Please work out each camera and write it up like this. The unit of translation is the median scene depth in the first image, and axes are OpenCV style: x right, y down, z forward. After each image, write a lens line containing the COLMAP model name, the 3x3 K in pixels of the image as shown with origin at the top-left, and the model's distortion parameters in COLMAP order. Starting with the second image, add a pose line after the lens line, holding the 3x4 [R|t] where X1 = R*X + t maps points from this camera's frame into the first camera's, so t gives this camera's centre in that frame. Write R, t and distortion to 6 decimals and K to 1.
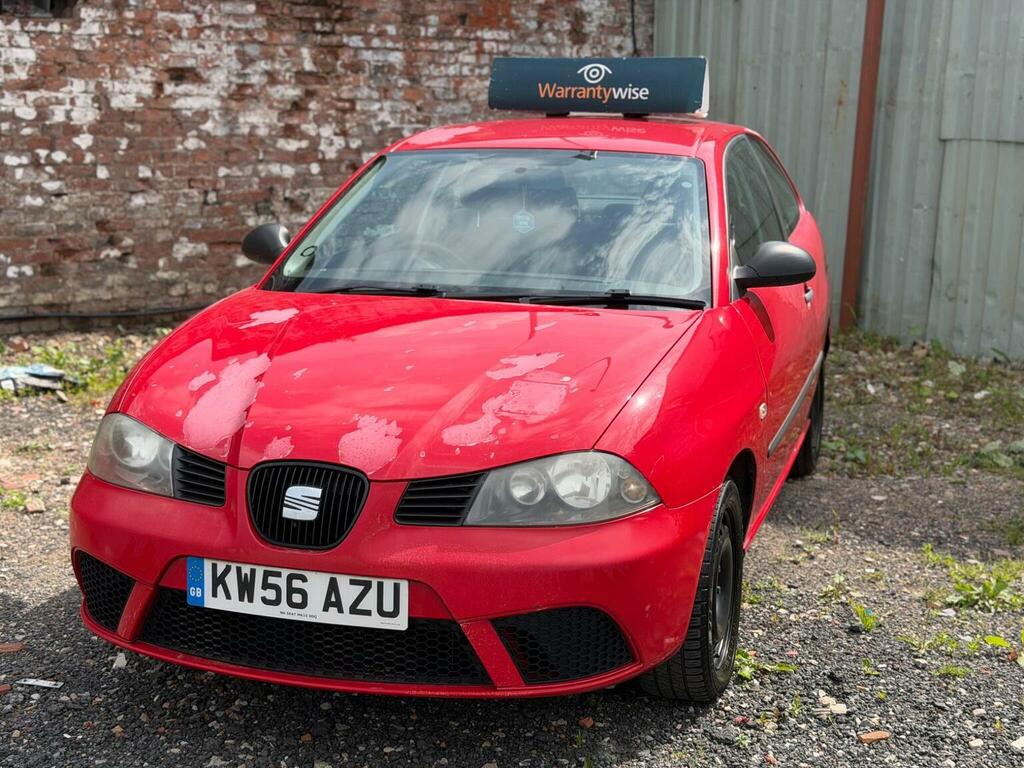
lens RADIAL K [[1438.9, 0, 503.3], [0, 1438.9, 382.5], [0, 0, 1]] dist [0.214709, -0.505145]
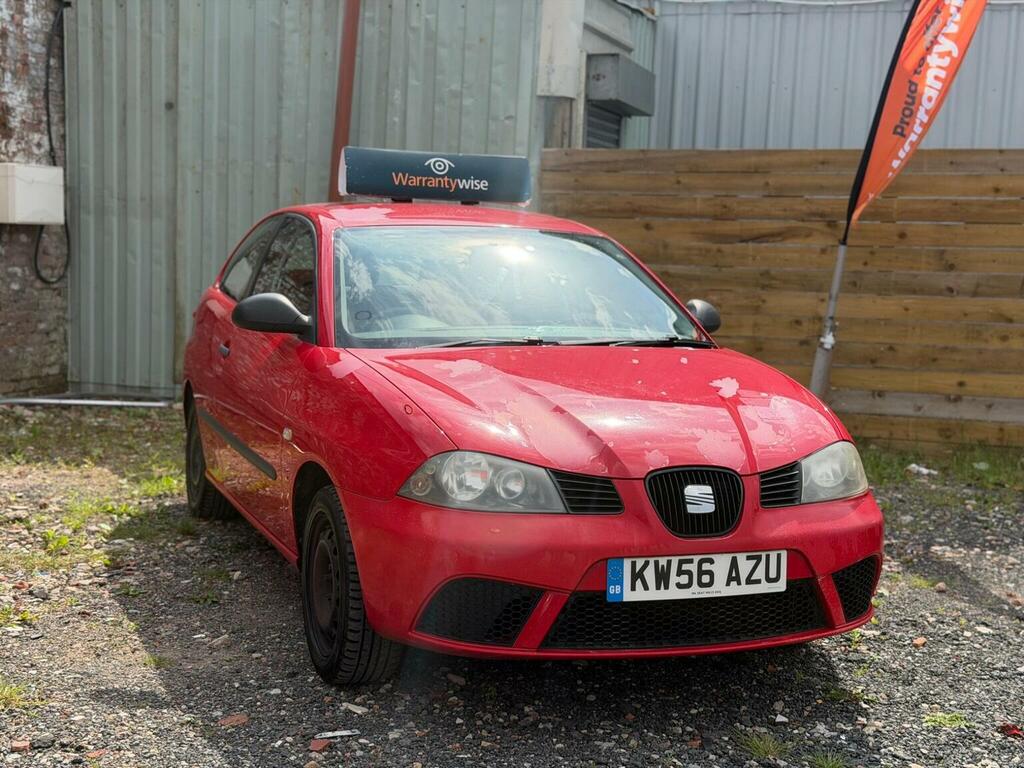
lens RADIAL K [[1438.6, 0, 512.0], [0, 1438.6, 384.0], [0, 0, 1]] dist [0.205413, -0.488438]
pose [[0.781503, -0.046227, 0.622186, -0.377214], [0.096331, 0.994233, -0.047128, 0.010973], [-0.616420, 0.096766, 0.781449, 0.054526]]
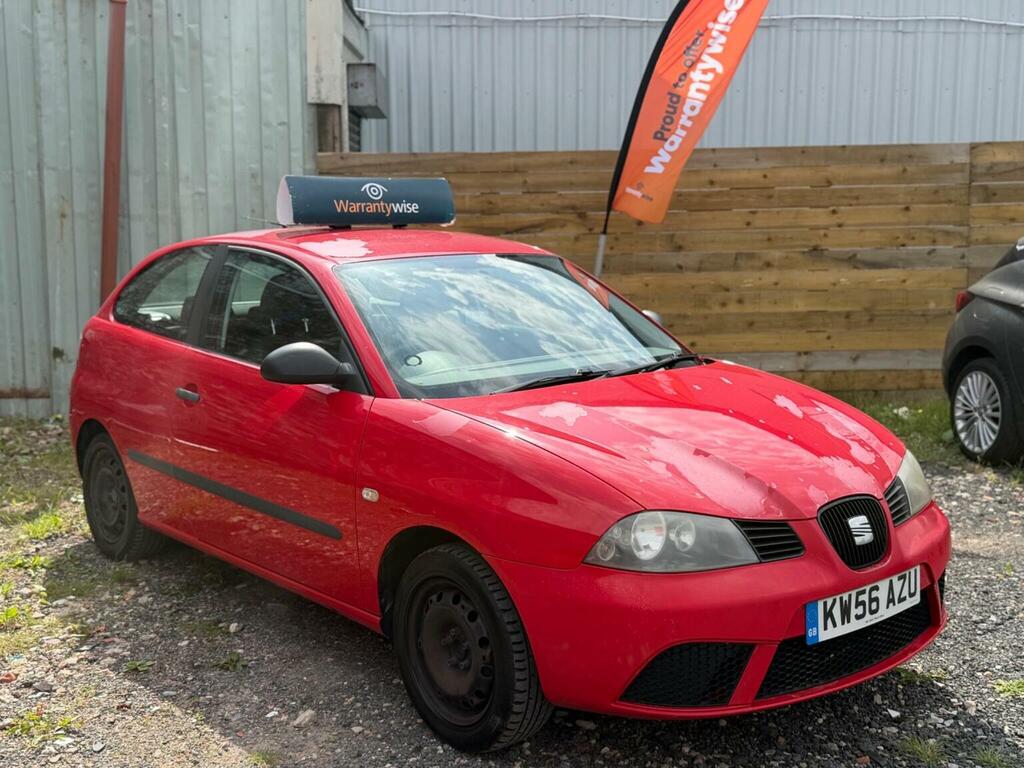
lens RADIAL K [[1186.1, 0, 516.2], [0, 1186.1, 381.2], [0, 0, 1]] dist [0.219780, -0.529487]
pose [[0.530017, -0.135312, 0.837122, -0.430663], [0.177800, 0.982976, 0.046316, -0.053997], [-0.829138, 0.124292, 0.545052, 0.248963]]
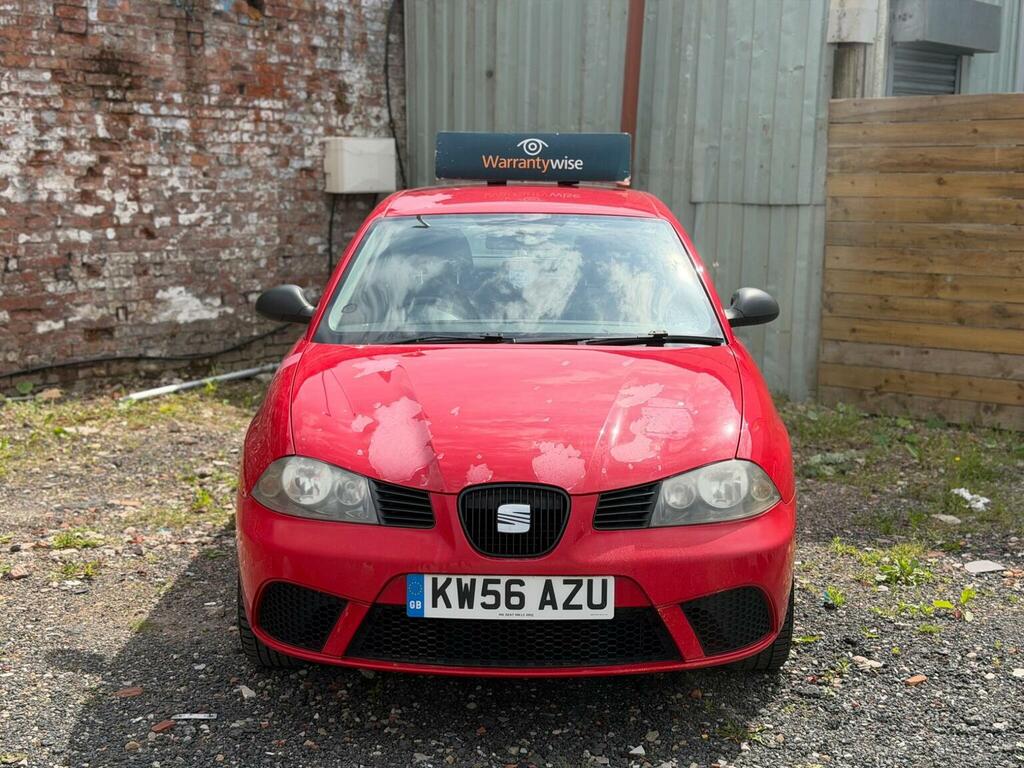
lens RADIAL K [[1438.6, 0, 512.0], [0, 1438.6, 384.0], [0, 0, 1]] dist [0.205413, -0.488438]
pose [[0.957638, -0.045808, 0.284309, -0.174533], [0.057158, 0.997860, -0.031749, 0.004519], [-0.282246, 0.046654, 0.958207, -0.043904]]
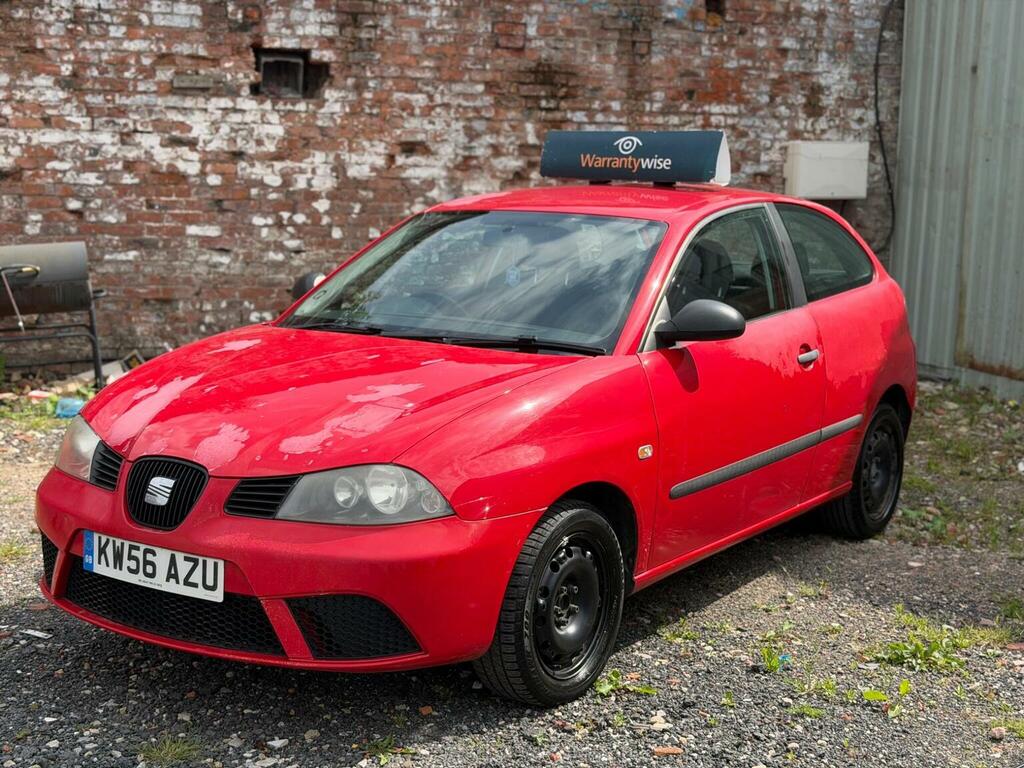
lens RADIAL K [[1438.9, 0, 503.3], [0, 1438.9, 382.5], [0, 0, 1]] dist [0.214709, -0.505145]
pose [[0.957301, 0.050840, -0.284589, 0.179840], [-0.064605, 0.997141, -0.039183, 0.008144], [0.281784, 0.055896, 0.957848, -0.034871]]
